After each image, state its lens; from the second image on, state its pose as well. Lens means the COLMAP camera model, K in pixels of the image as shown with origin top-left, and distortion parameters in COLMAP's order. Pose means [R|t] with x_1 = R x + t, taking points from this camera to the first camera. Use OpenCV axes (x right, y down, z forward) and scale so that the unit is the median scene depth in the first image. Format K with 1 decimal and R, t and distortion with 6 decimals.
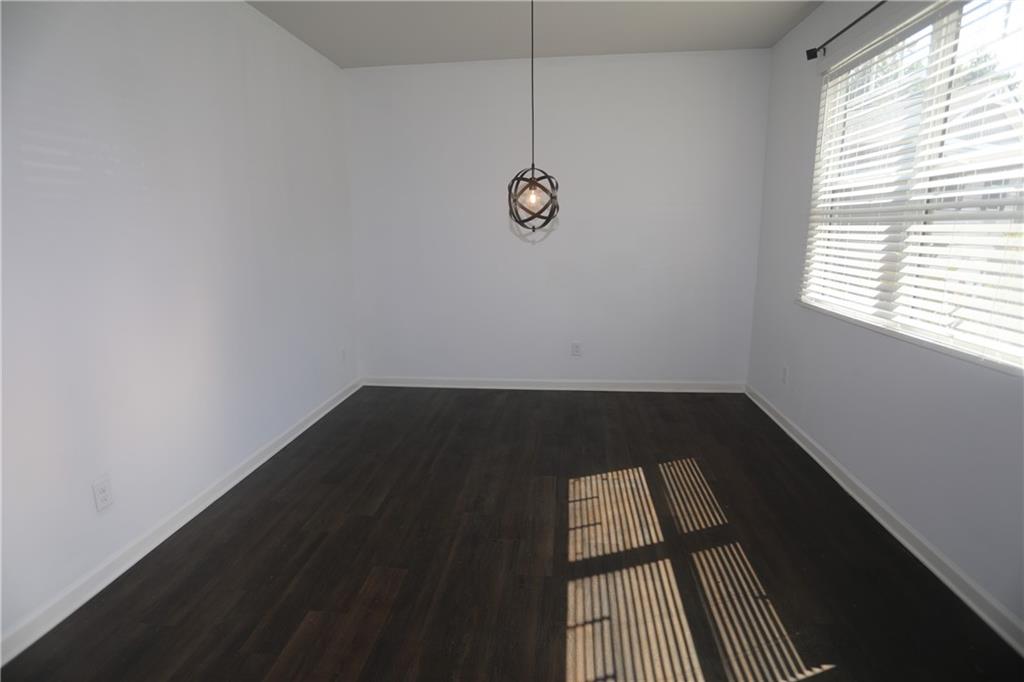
lens RADIAL K [[539.9, 0, 512.0], [0, 539.9, 341.0], [0, 0, 1]] dist [-0.079203, 0.067778]
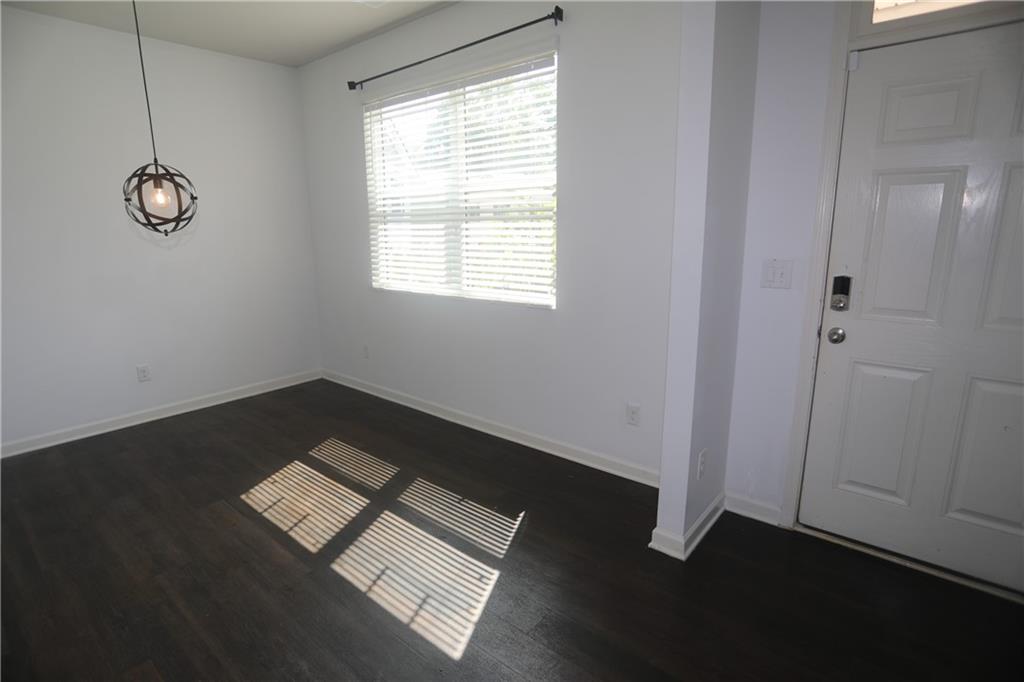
lens RADIAL K [[539.9, 0, 512.0], [0, 539.9, 341.0], [0, 0, 1]] dist [-0.079203, 0.067778]
pose [[0.565654, -0.176054, 0.805630, -0.375073], [0.180067, 0.979739, 0.087672, -0.007283], [-0.804743, 0.095476, 0.585895, 0.047432]]
